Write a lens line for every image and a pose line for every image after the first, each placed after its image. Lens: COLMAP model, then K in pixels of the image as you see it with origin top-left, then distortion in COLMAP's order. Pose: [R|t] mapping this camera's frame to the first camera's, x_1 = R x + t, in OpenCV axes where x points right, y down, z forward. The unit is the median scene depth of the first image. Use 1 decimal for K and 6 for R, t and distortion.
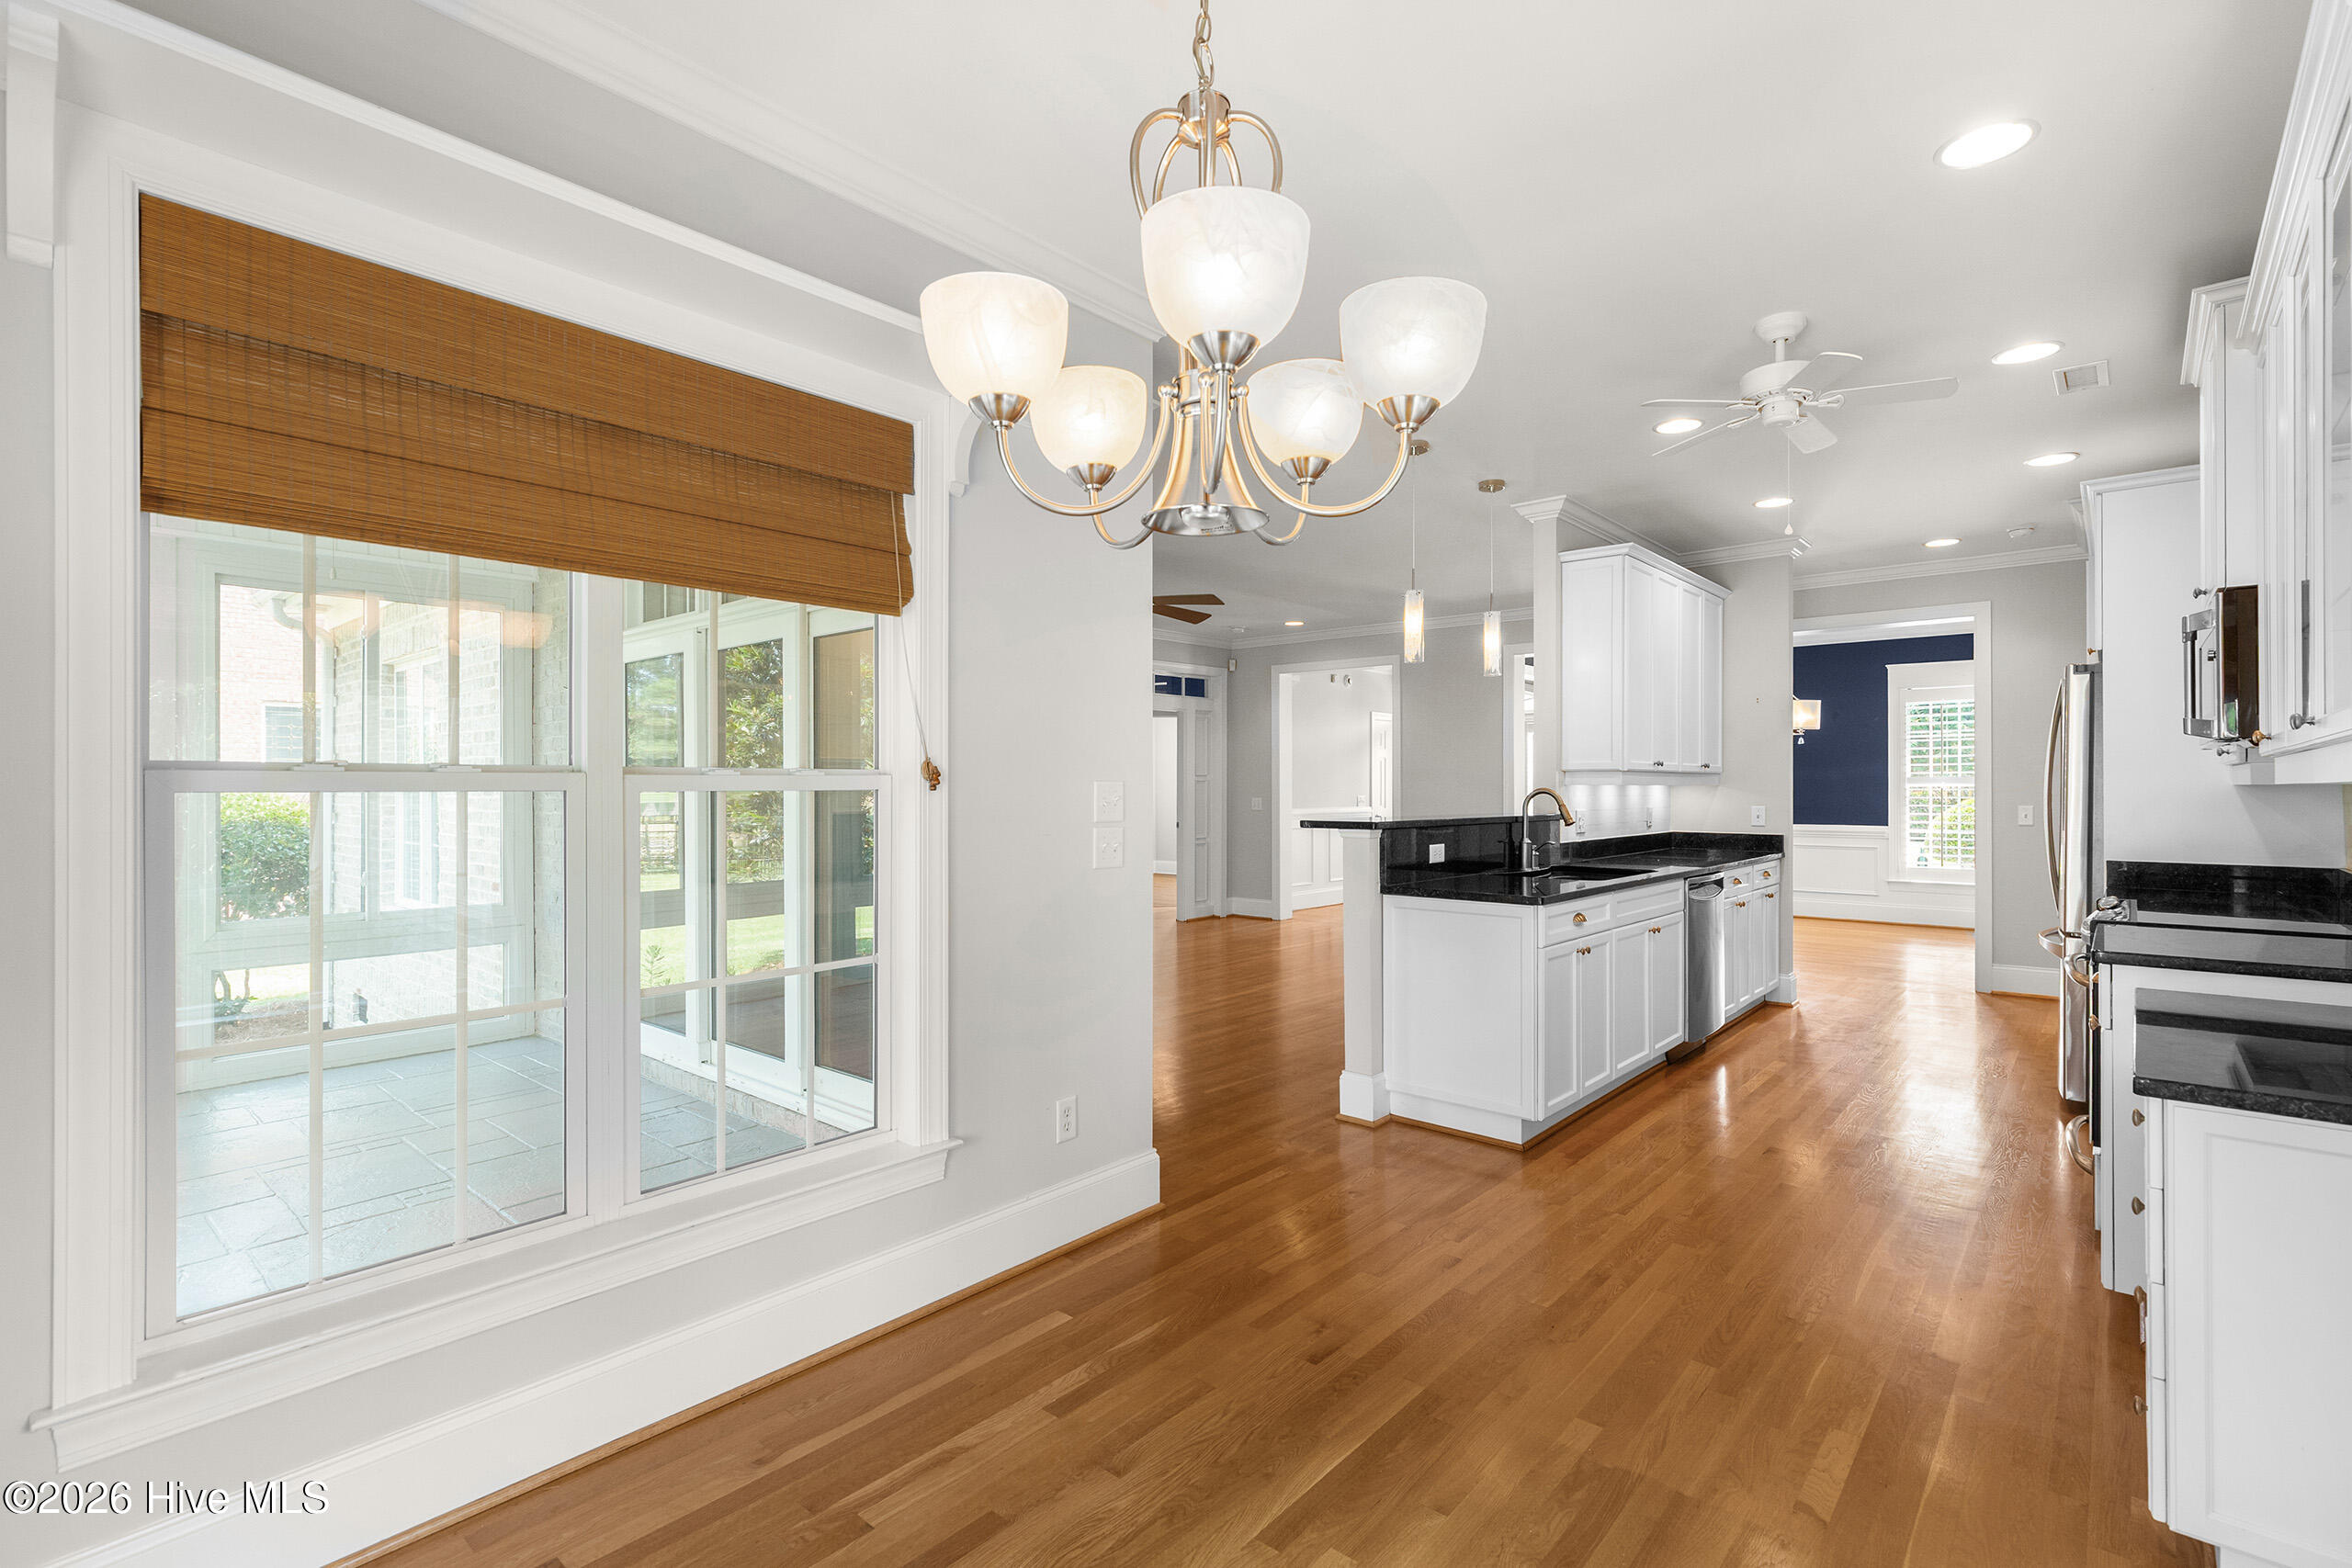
lens RADIAL K [[1083.2, 0, 1173.7], [0, 1083.2, 792.9], [0, 0, 1]] dist [0.002880, -0.000231]
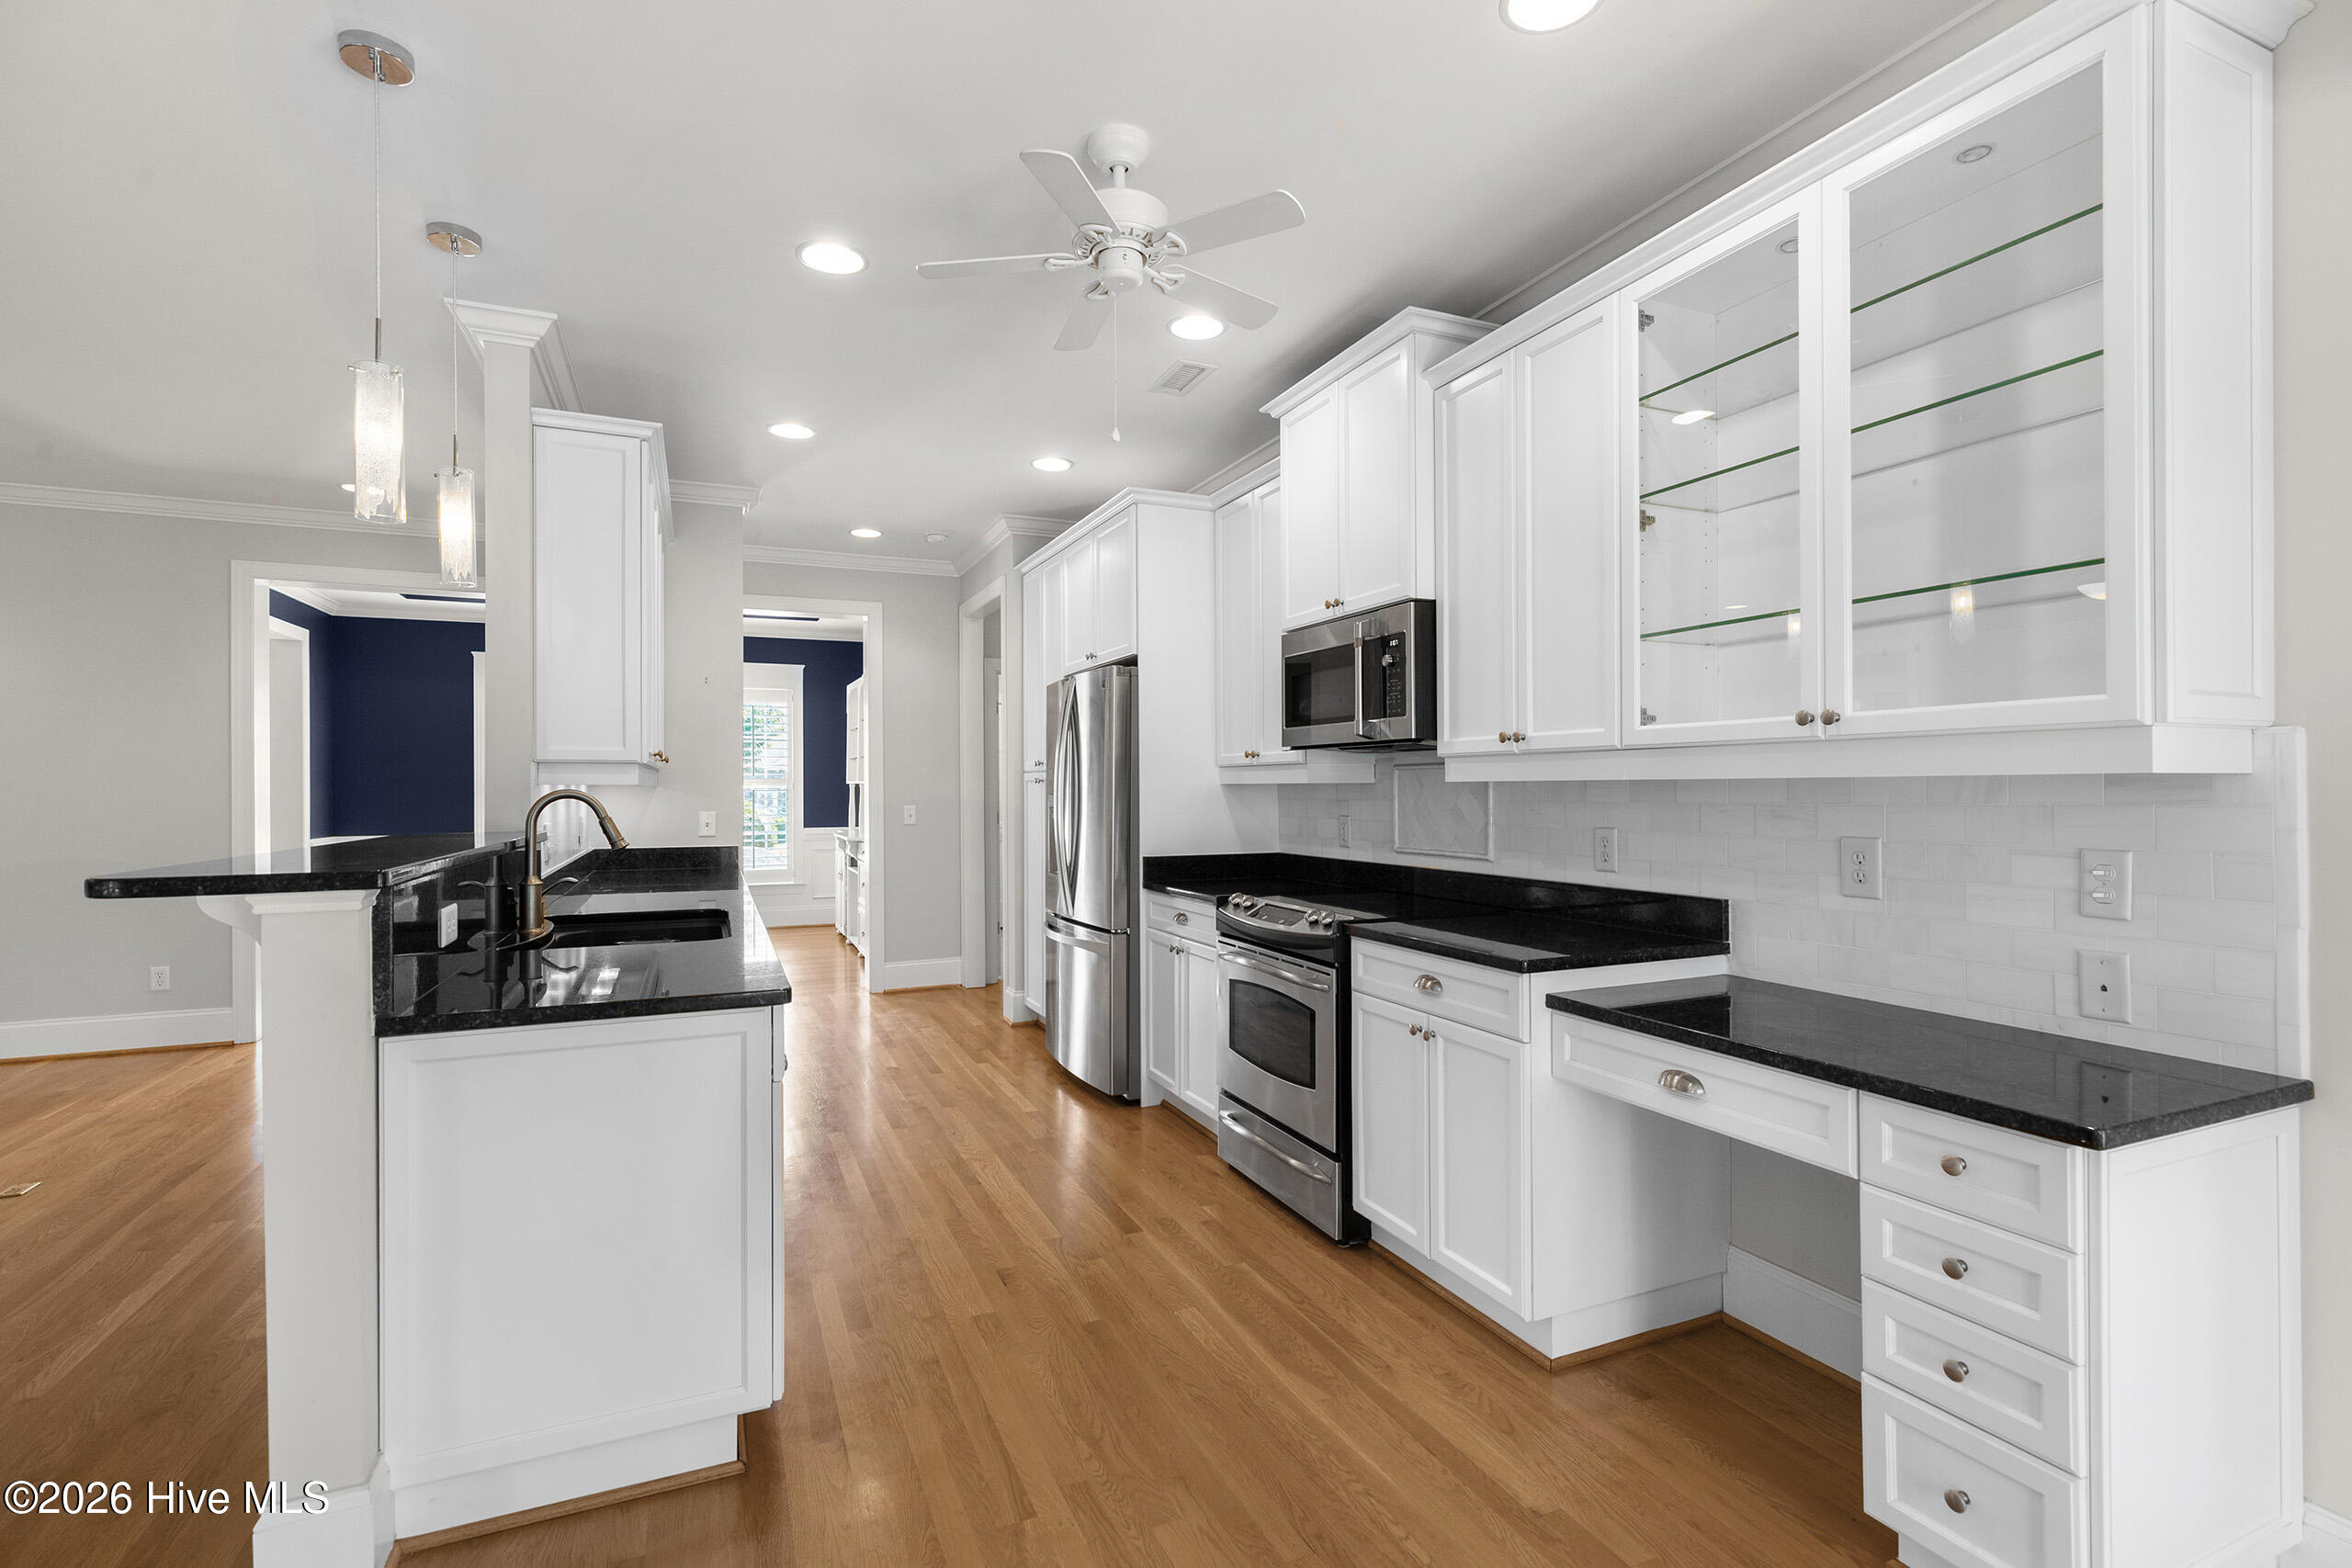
lens RADIAL K [[1075.1, 0, 1185.7], [0, 1075.1, 787.9], [0, 0, 1]] dist [0.001176, 0.000109]
pose [[0.414067, -0.002434, 0.910243, -0.024910], [0.009363, 0.999955, -0.001585, -0.000600], [-0.910198, 0.009179, 0.414071, 0.219656]]
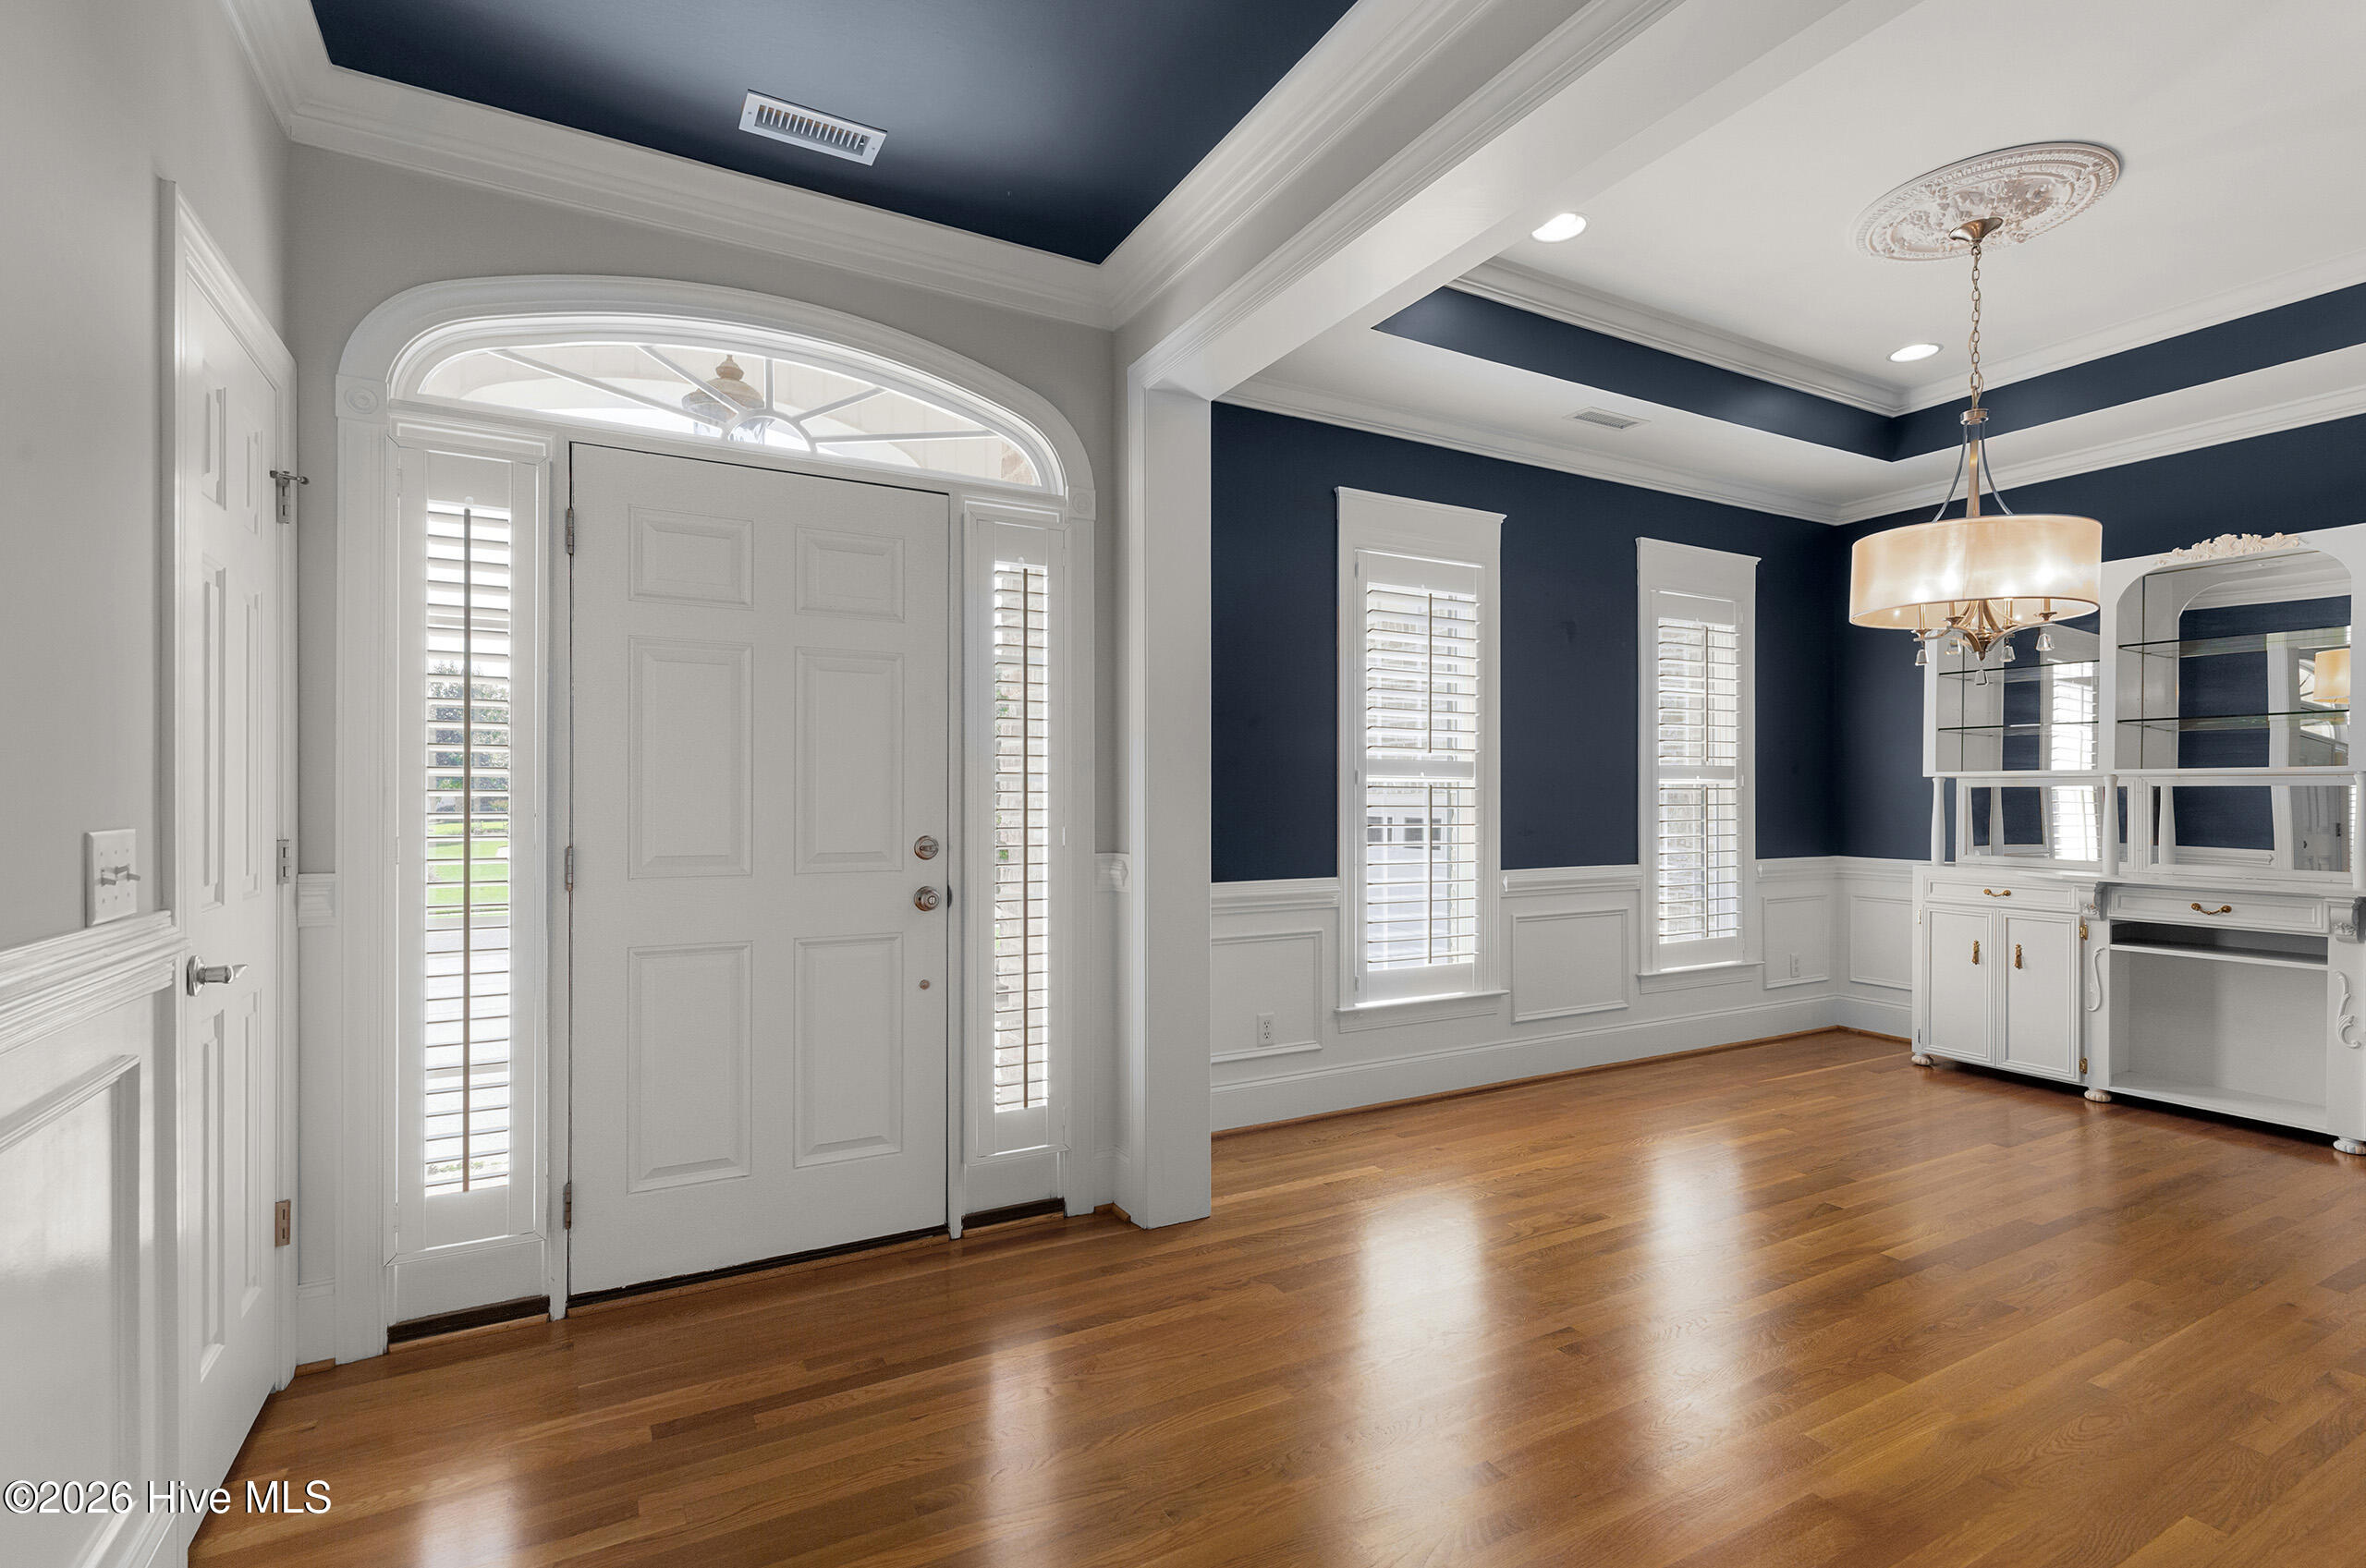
lens RADIAL K [[1089.6, 0, 1180.7], [0, 1089.6, 792.9], [0, 0, 1]] dist [0.002880, -0.000231]
pose [[0.342249, 0.001226, 0.939608, 0.117983], [0.003713, 0.999990, -0.002657, -0.001351], [-0.939602, 0.004398, 0.342241, 1.014495]]
